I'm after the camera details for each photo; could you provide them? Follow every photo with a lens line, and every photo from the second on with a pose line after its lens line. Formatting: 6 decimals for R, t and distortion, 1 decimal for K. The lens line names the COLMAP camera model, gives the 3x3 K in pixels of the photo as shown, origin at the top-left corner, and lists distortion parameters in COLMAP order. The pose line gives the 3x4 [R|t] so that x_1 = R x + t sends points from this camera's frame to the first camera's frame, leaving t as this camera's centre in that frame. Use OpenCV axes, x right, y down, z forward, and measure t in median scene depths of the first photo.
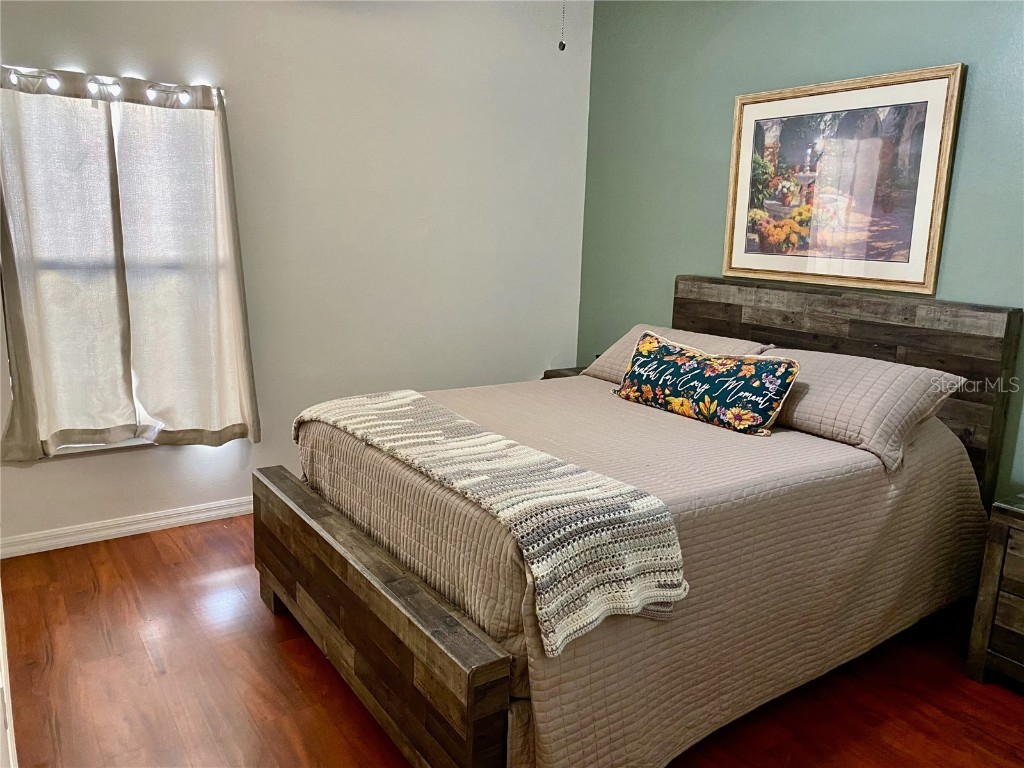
lens RADIAL K [[781.6, 0, 512.0], [0, 781.6, 384.0], [0, 0, 1]] dist [0.067752, -0.111175]
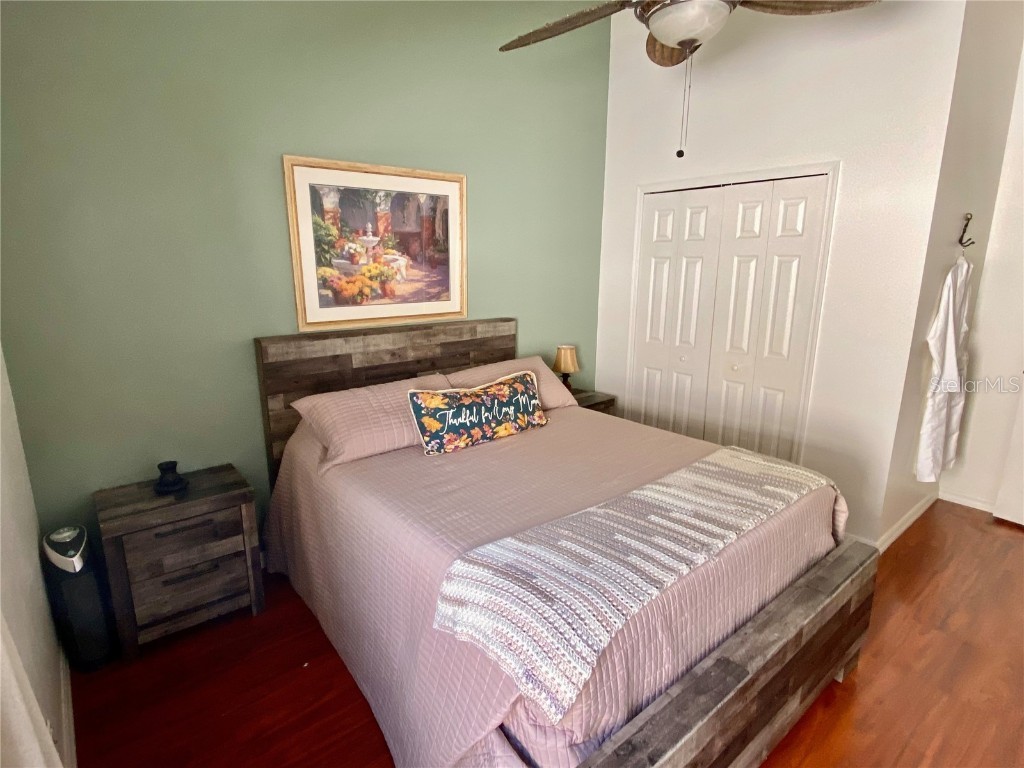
lens RADIAL K [[528.0, 0, 512.0], [0, 528.0, 384.0], [0, 0, 1]] dist [0.034411, -0.000062]
pose [[-0.088250, -0.254347, 0.963078, -0.487660], [0.205858, 0.941321, 0.267464, -0.223118], [-0.974595, 0.221861, -0.030712, 0.841665]]
